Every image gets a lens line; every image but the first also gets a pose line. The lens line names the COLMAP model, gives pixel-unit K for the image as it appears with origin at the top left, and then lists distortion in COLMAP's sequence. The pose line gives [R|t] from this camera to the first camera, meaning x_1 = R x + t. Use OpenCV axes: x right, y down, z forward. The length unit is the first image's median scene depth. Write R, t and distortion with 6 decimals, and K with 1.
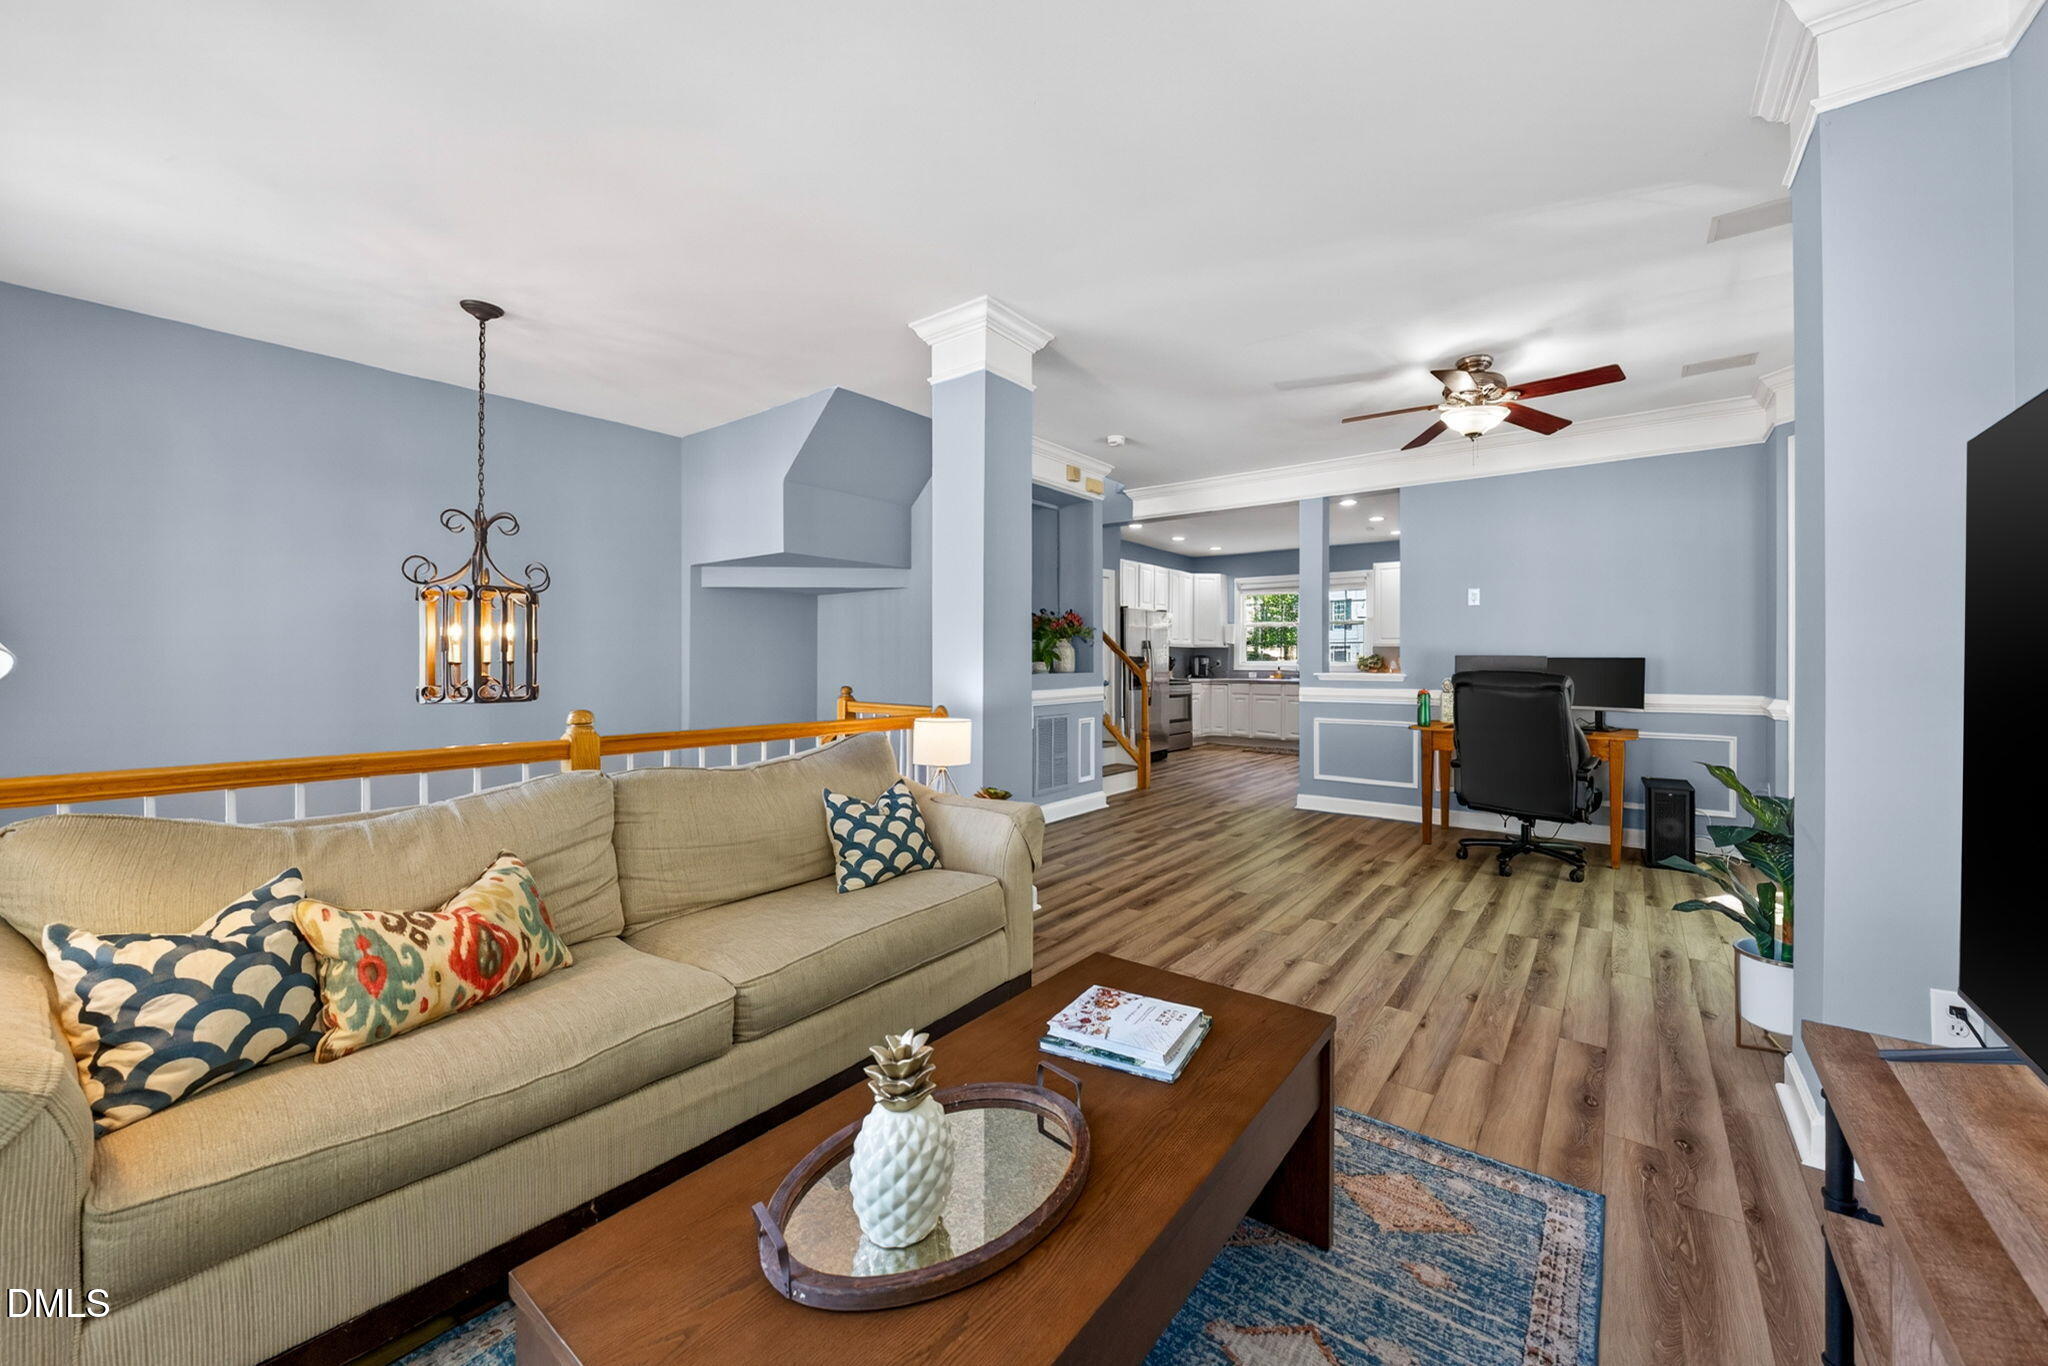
lens RADIAL K [[753.6, 0, 1091.6], [0, 753.6, 659.0], [0, 0, 1]] dist [-0.001111, 0.000062]
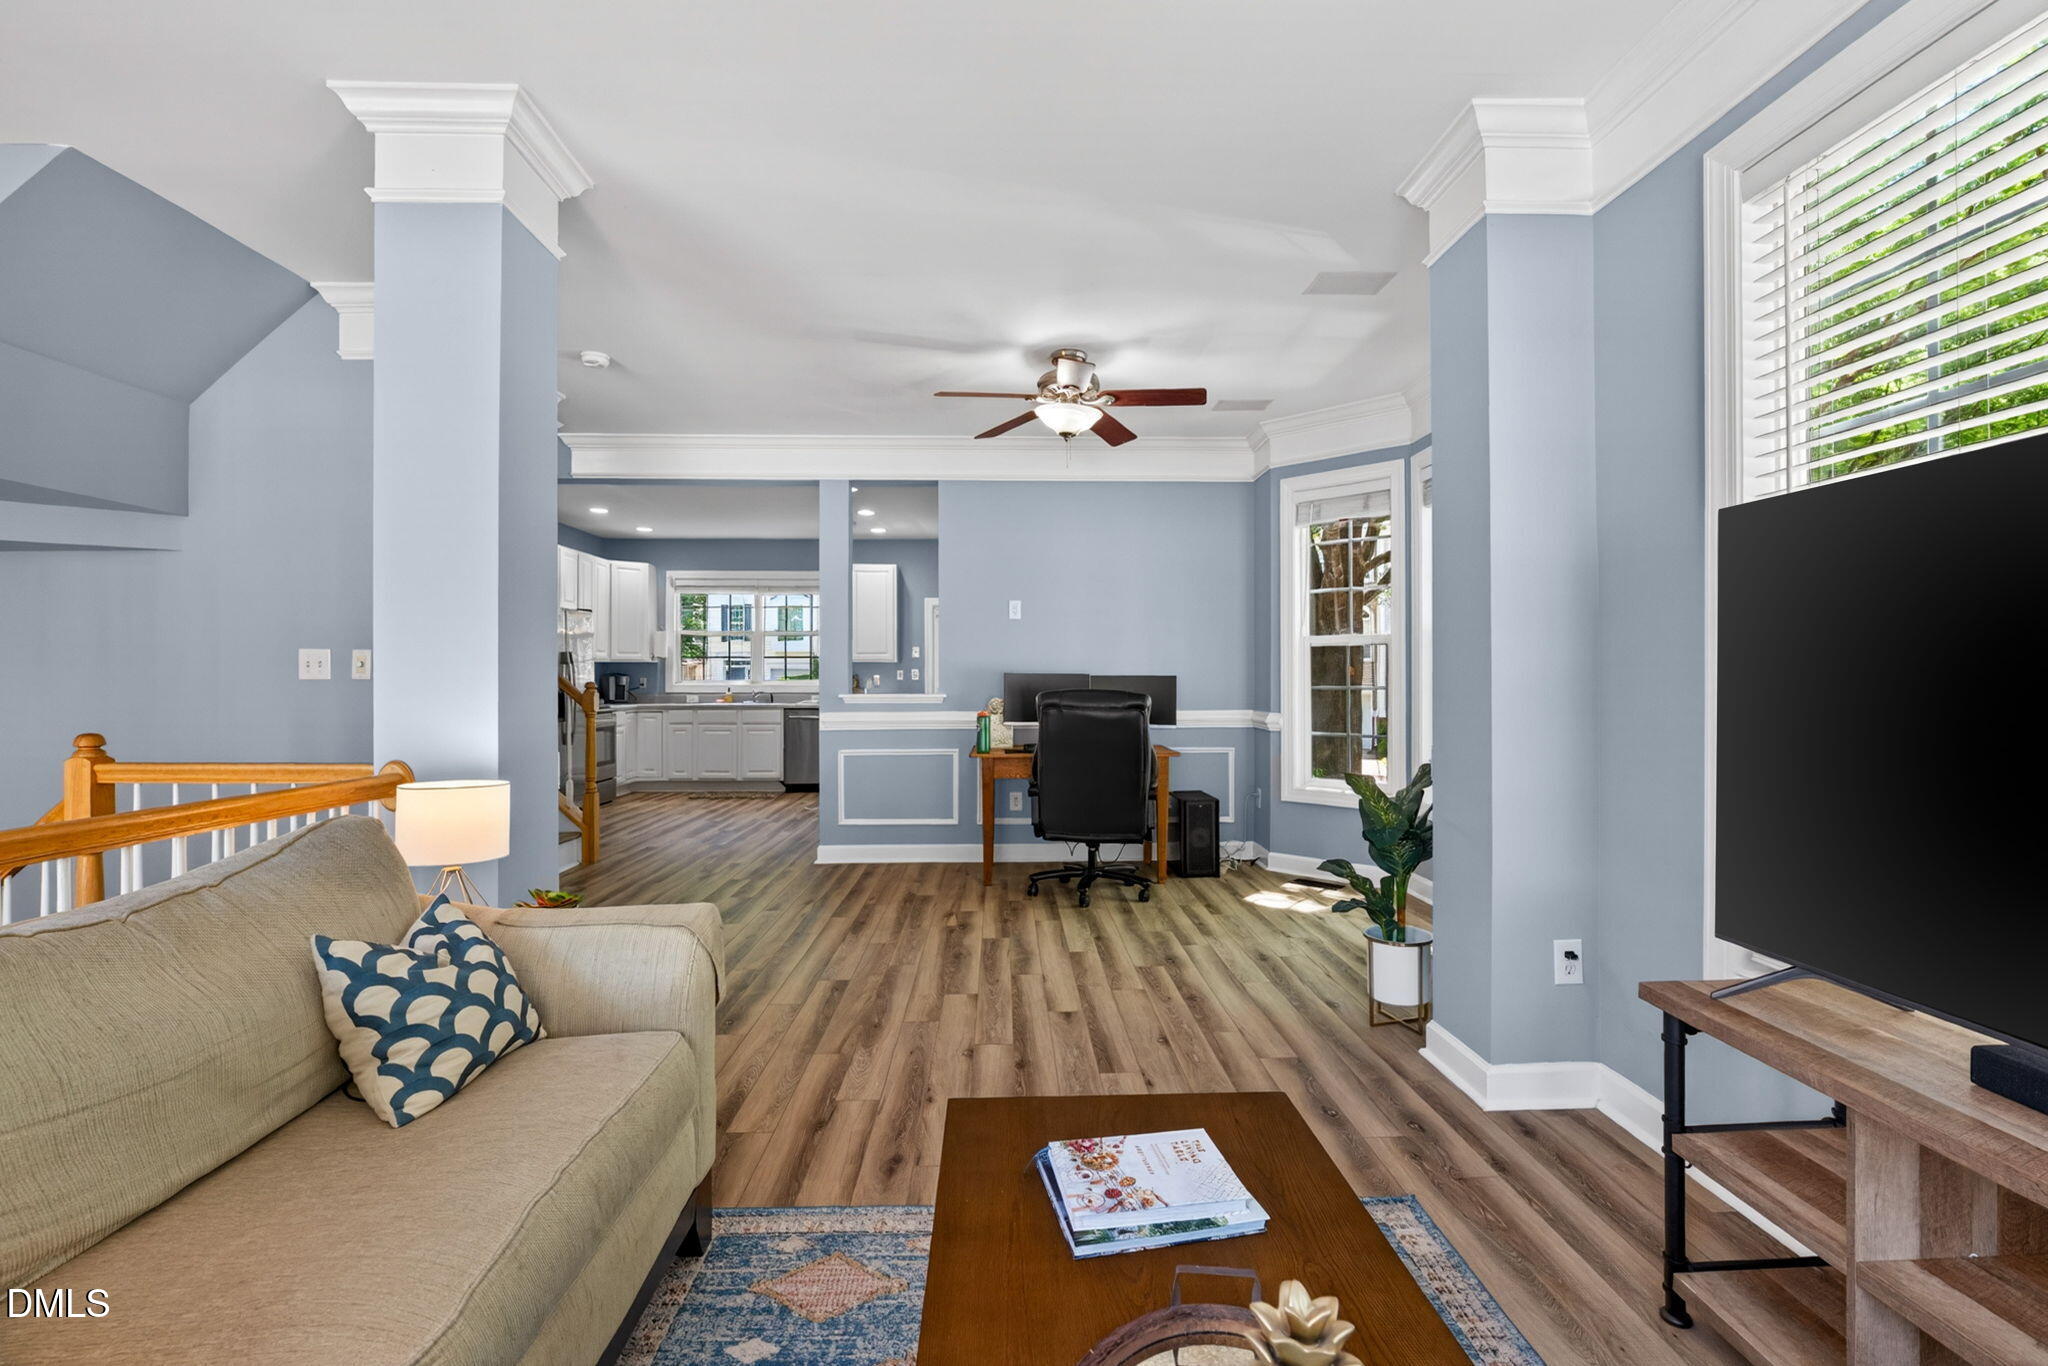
lens RADIAL K [[919.0, 0, 1035.3], [0, 919.0, 676.3], [0, 0, 1]] dist [-0.003292, -0.000552]
pose [[0.798369, -0.001860, 0.602166, -0.223791], [0.002446, 0.999997, -0.000154, -0.001348], [-0.602164, 0.001596, 0.798371, 0.137248]]
